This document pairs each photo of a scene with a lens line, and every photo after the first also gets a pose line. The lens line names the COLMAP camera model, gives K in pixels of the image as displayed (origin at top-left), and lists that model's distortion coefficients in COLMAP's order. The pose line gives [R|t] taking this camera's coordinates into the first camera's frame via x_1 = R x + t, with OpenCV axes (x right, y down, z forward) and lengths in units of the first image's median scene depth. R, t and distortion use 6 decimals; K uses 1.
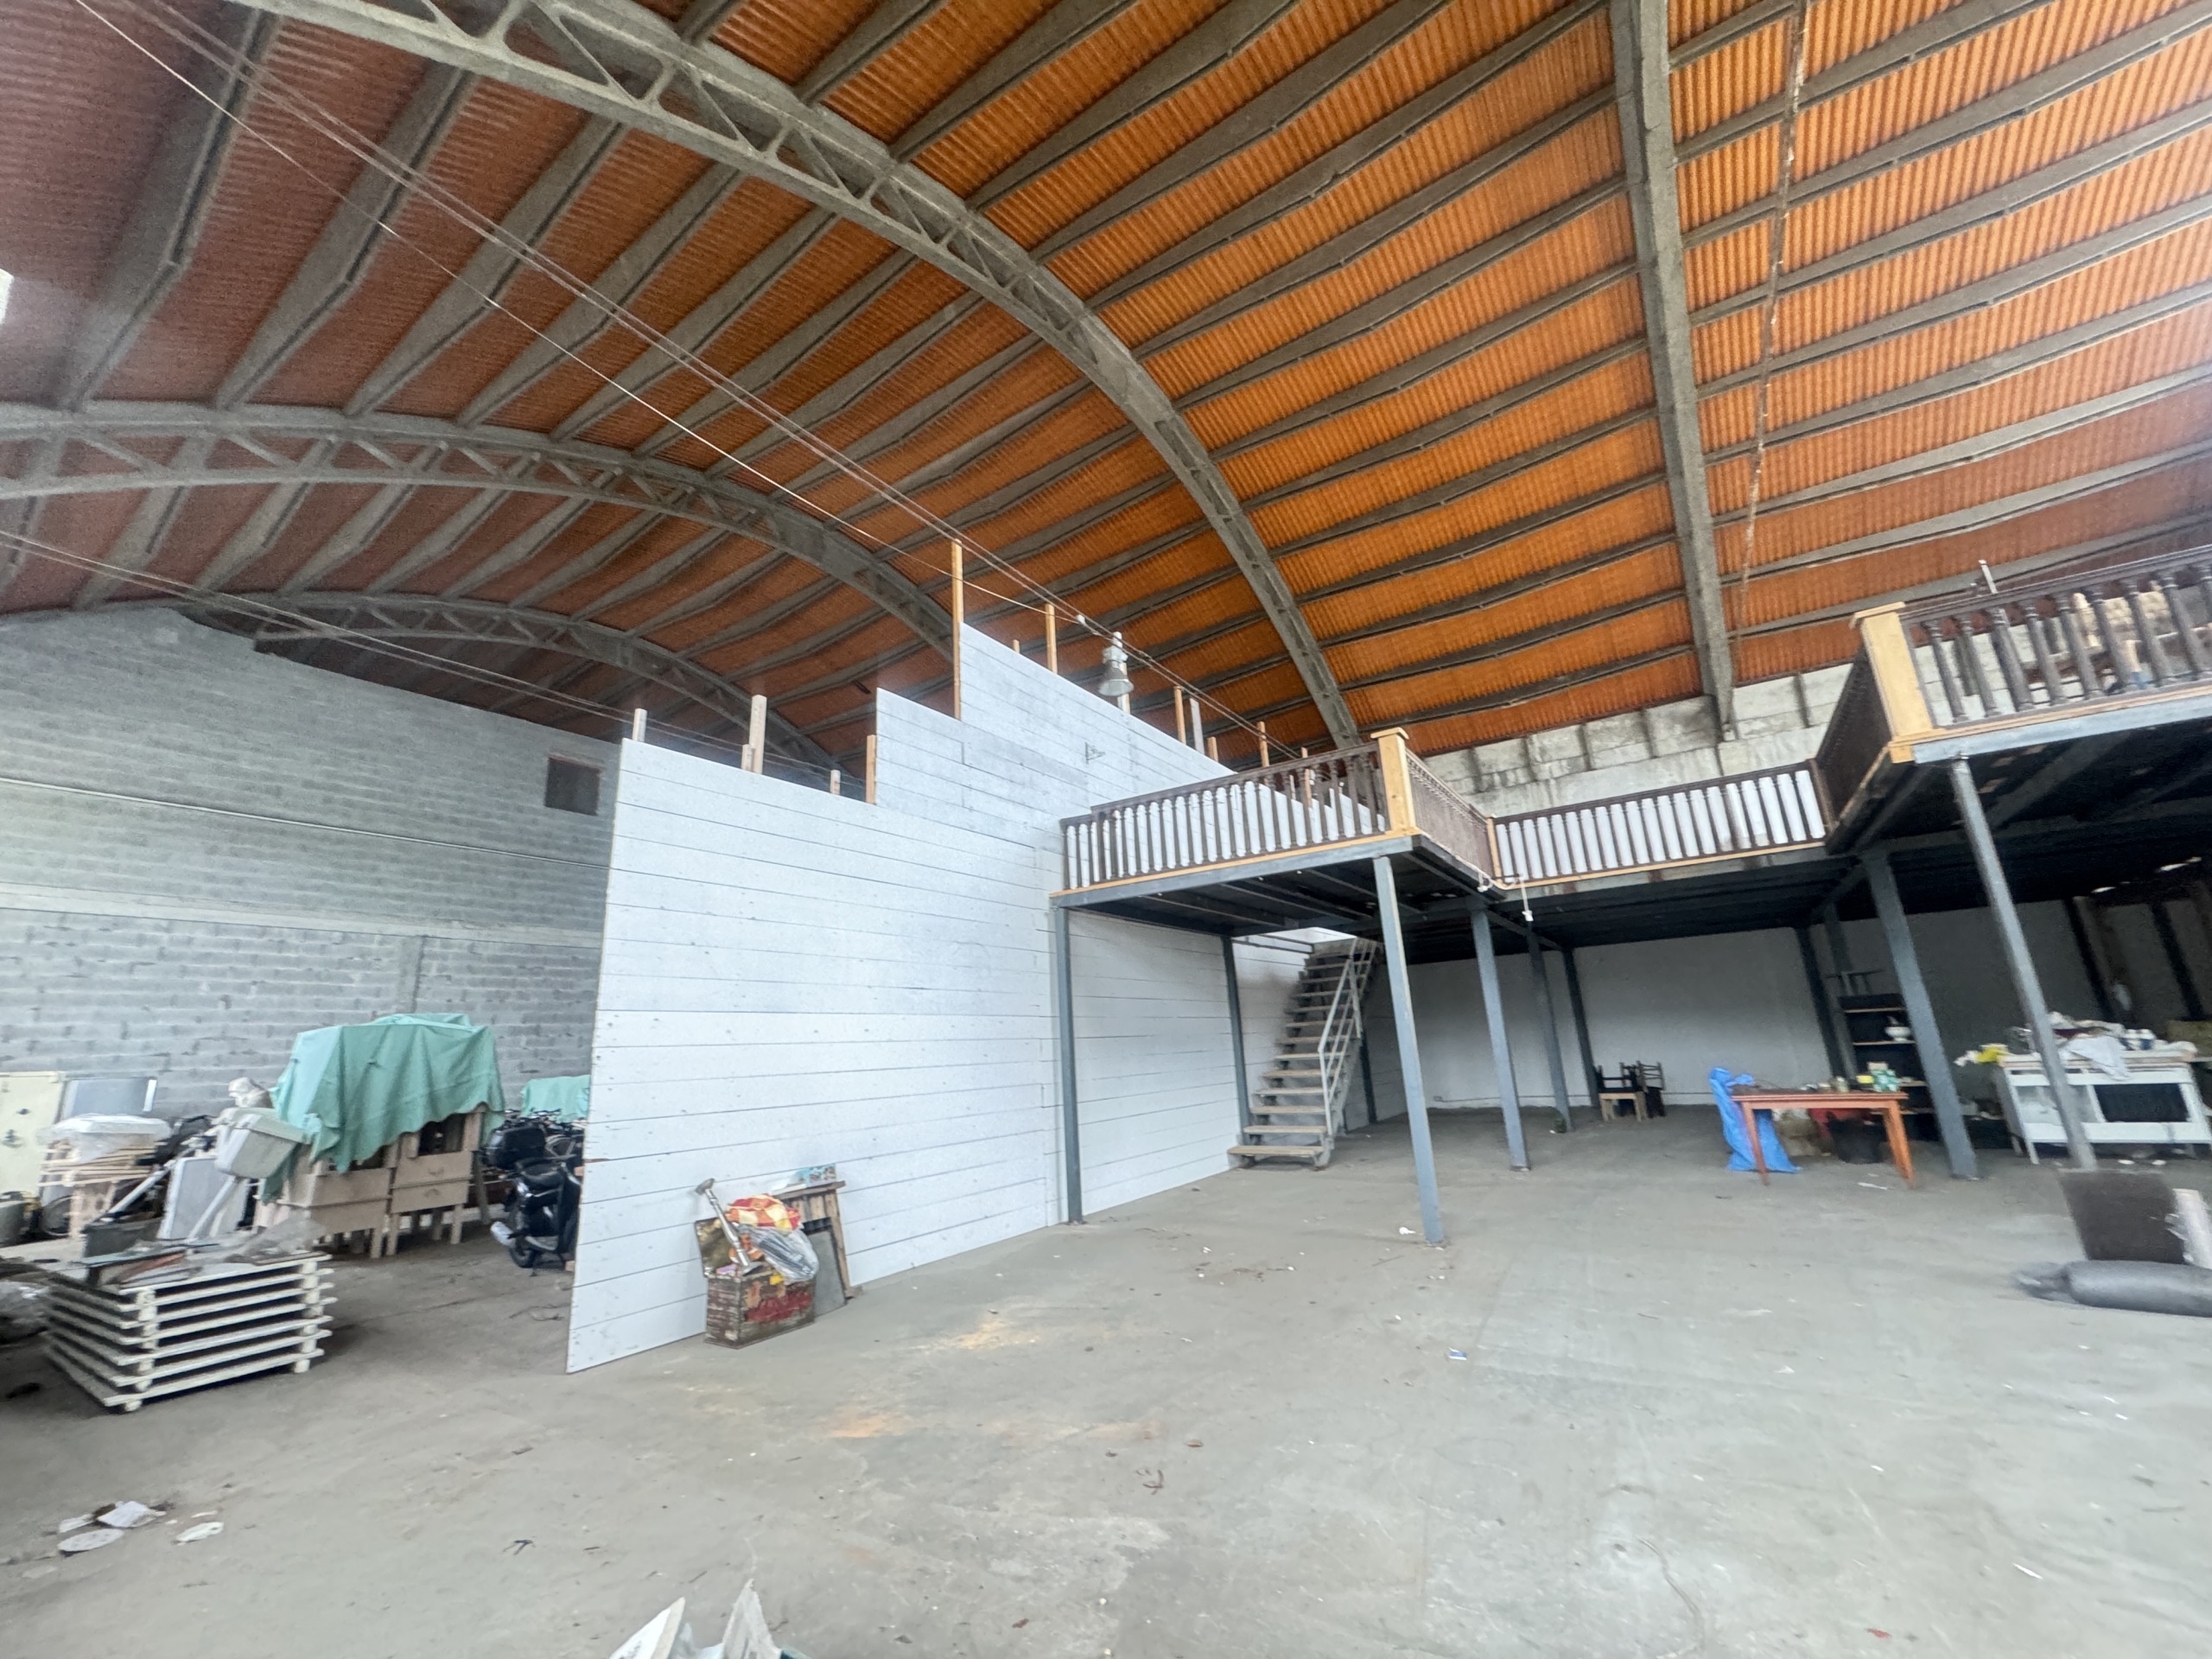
lens RADIAL K [[884.0, 0, 1106.9], [0, 884.0, 830.3], [0, 0, 1]] dist [-0.002009, 0.000446]
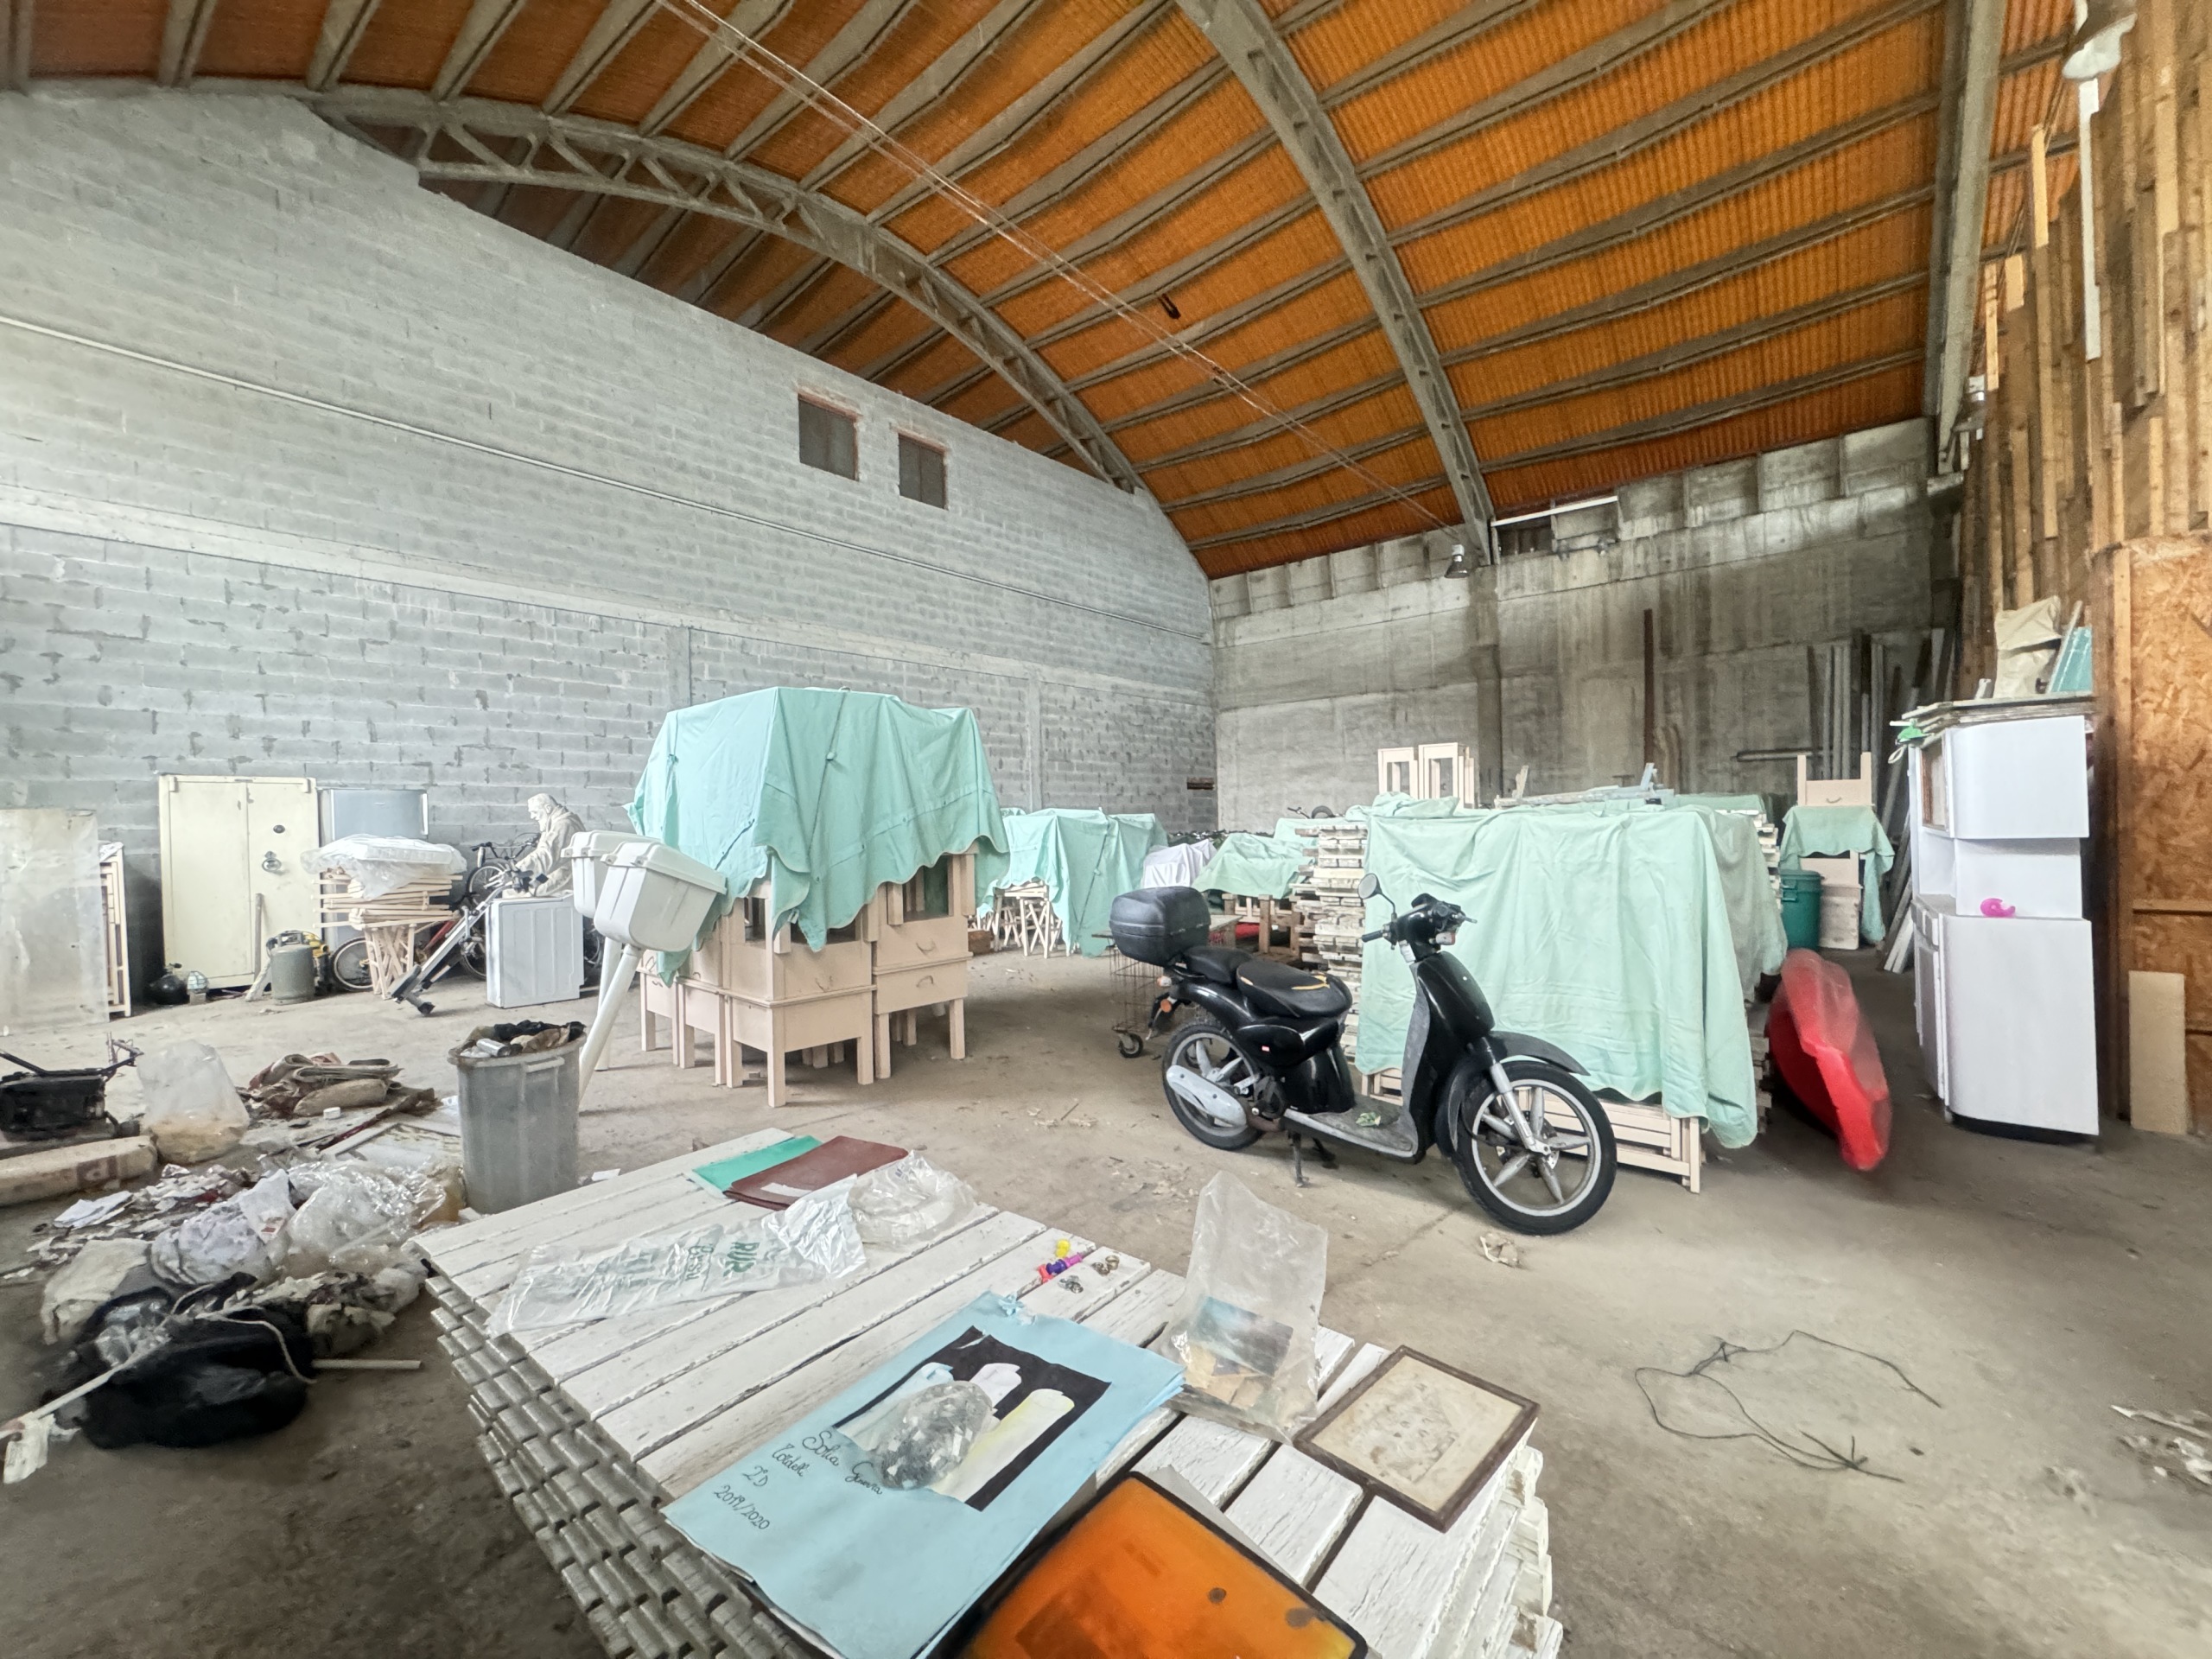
lens RADIAL K [[884.0, 0, 1107.8], [0, 884.0, 825.9], [0, 0, 1]] dist [-0.002009, 0.000446]
pose [[0.993058, 0.032496, -0.113047, -0.372630], [-0.002258, 0.966169, 0.257899, 0.101779], [0.117603, -0.255853, 0.959536, 0.305786]]
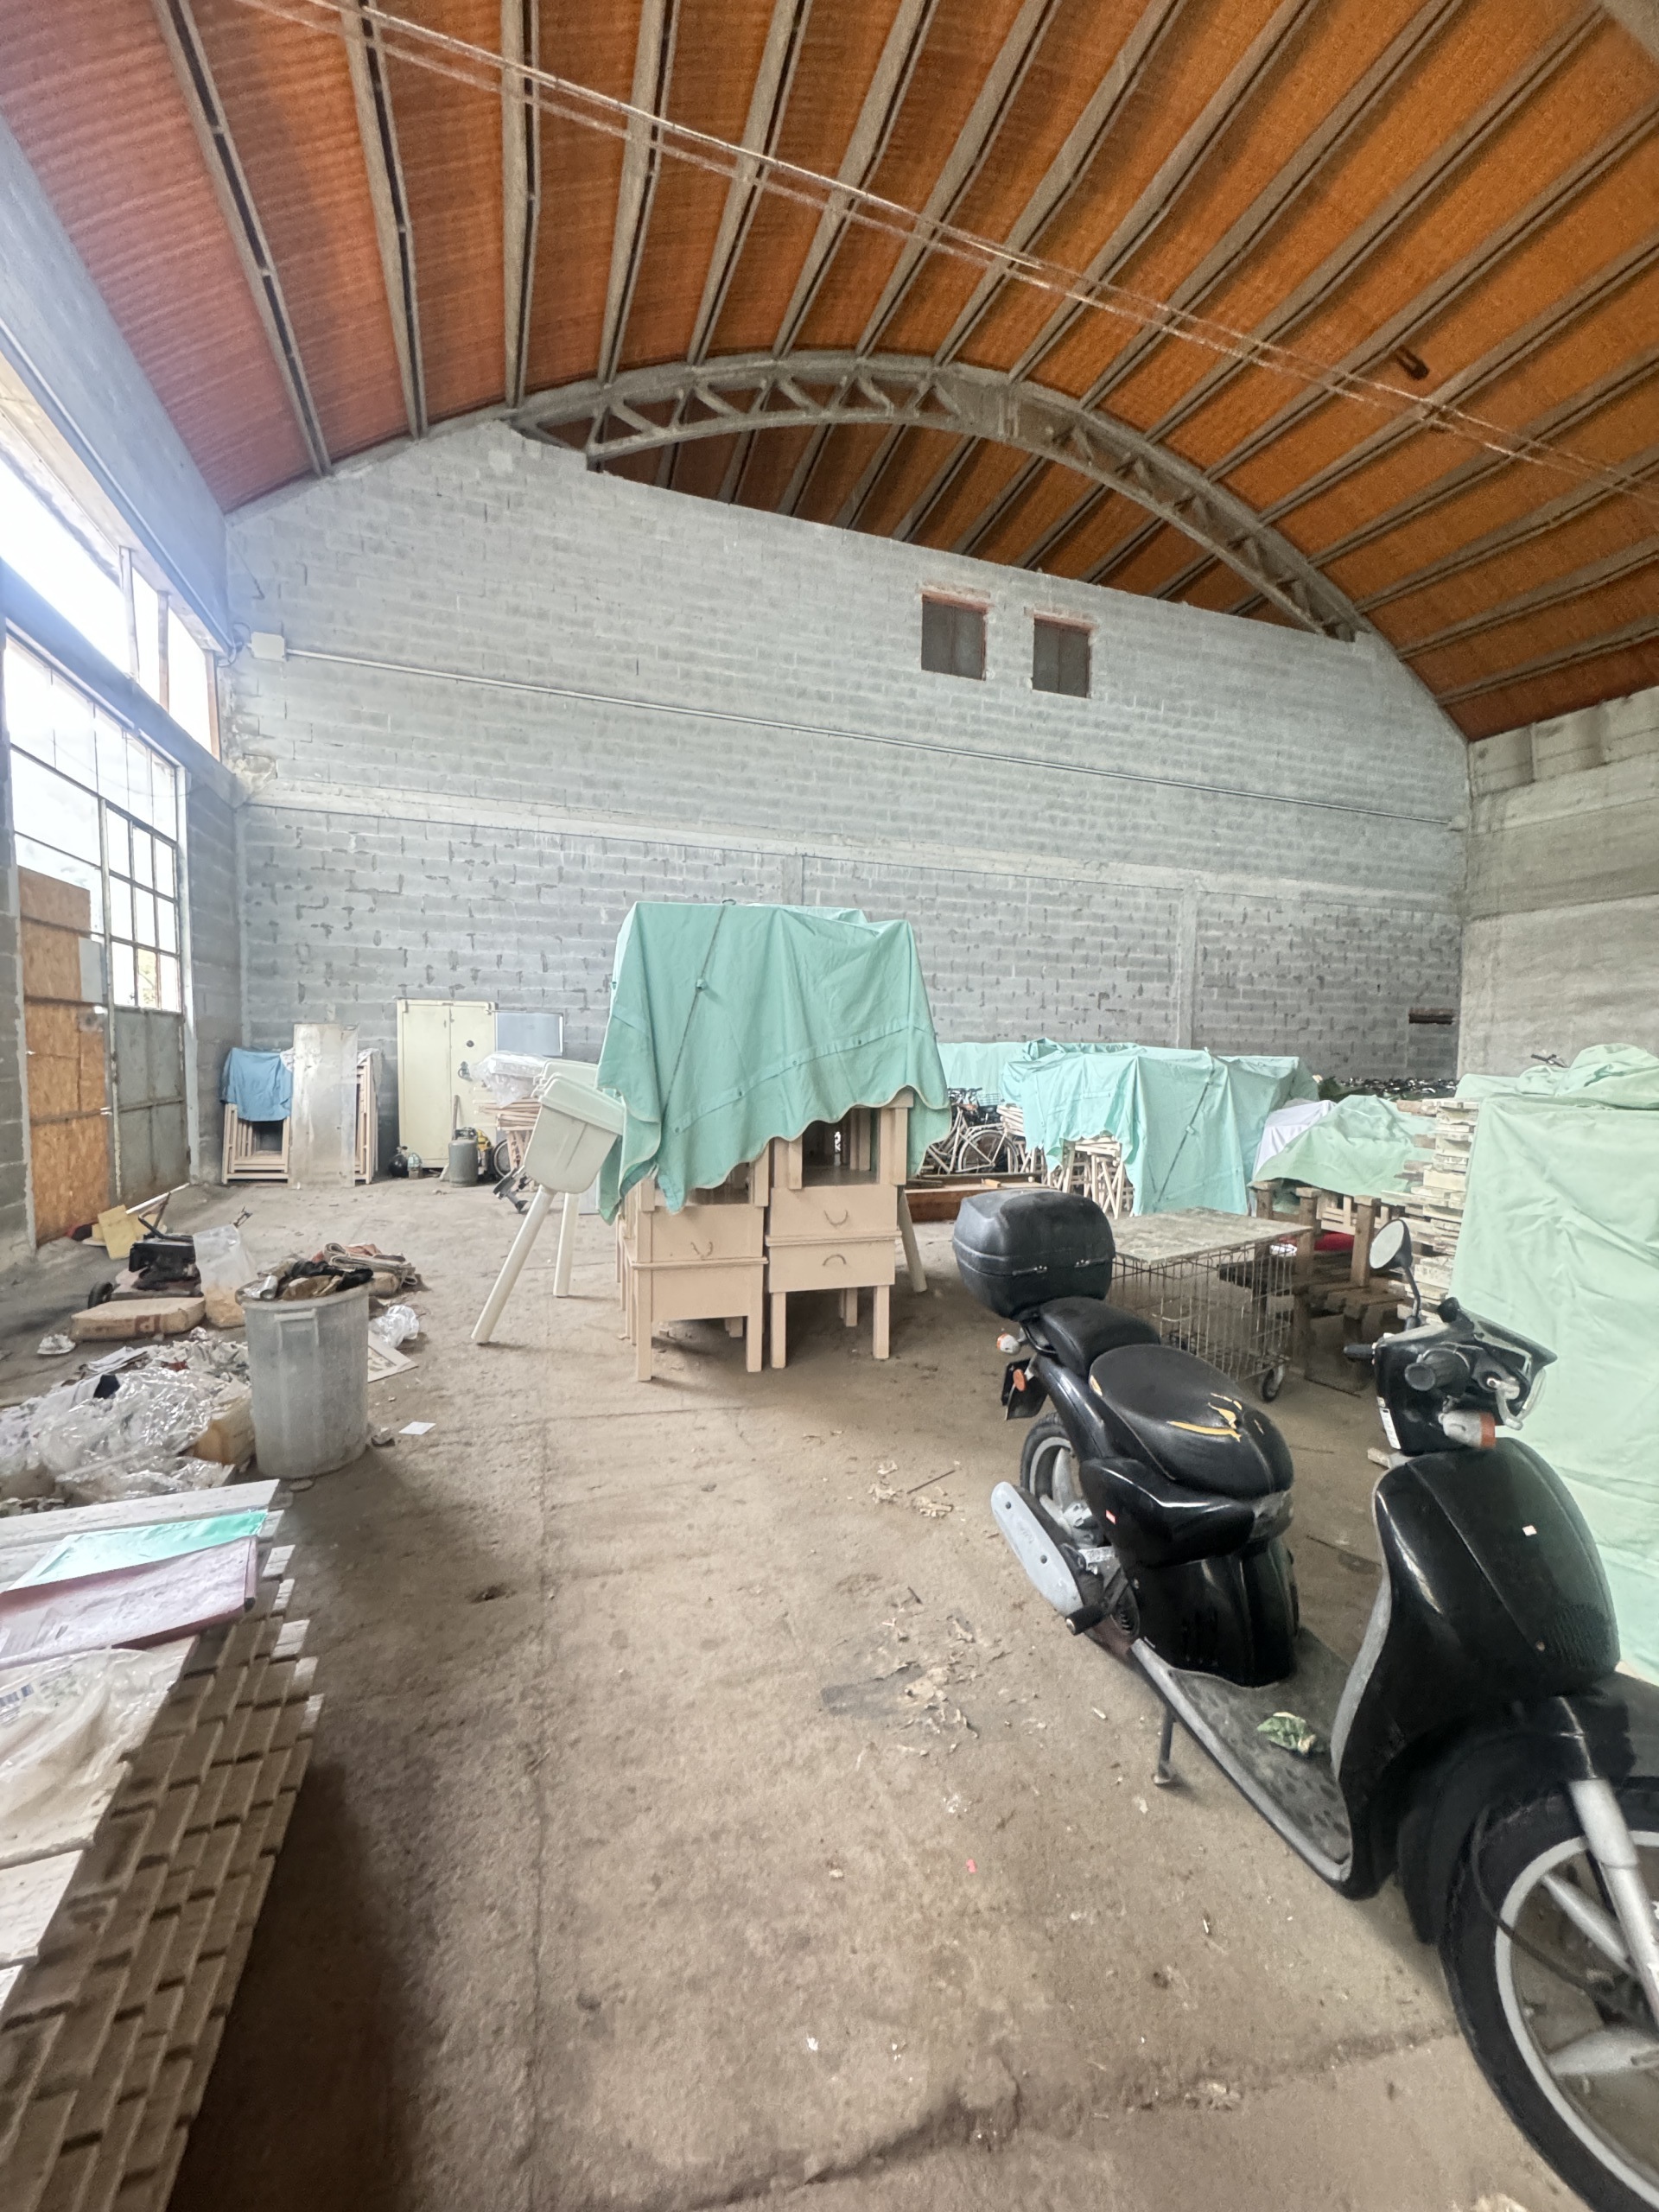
lens RADIAL K [[884.0, 0, 829.4], [0, 884.0, 1106.7], [0, 0, 1]] dist [-0.002009, 0.000446]
pose [[0.798780, 0.103658, -0.592626, -0.314593], [0.093848, 0.951518, 0.292928, 0.121968], [0.594258, -0.289602, 0.750325, 0.424459]]
